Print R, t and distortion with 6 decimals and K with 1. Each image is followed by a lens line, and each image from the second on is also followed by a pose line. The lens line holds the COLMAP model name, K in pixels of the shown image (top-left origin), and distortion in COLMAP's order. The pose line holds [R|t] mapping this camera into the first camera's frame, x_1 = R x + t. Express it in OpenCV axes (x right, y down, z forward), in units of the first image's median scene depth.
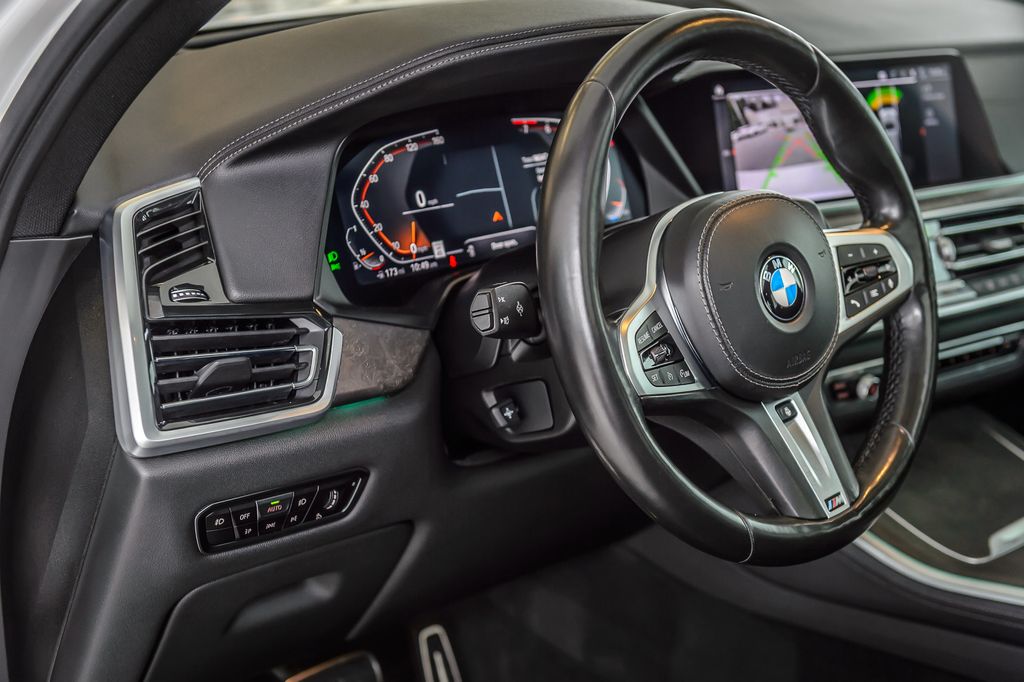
lens RADIAL K [[1656.1, 0, 512.4], [0, 1656.1, 343.5], [0, 0, 1]] dist [-0.017403, 0.000000]
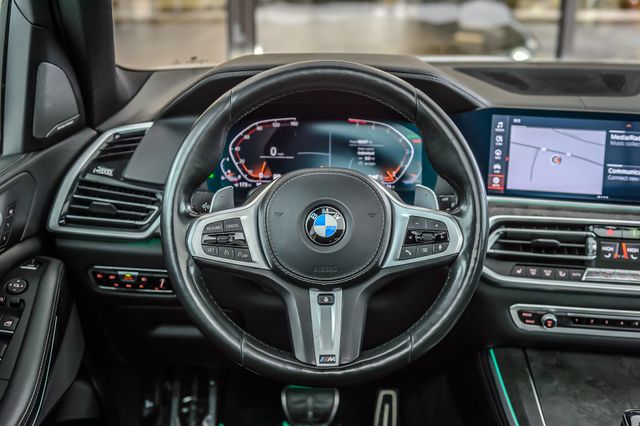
lens RADIAL K [[798.7, 0, 320.3], [0, 798.7, 210.7], [0, 0, 1]] dist [-0.021163, 0.000000]
pose [[0.720069, 0.189862, -0.667422, 0.637374], [-0.207480, 0.976747, 0.054009, -0.083301], [0.662157, 0.099586, 0.742718, 0.355435]]
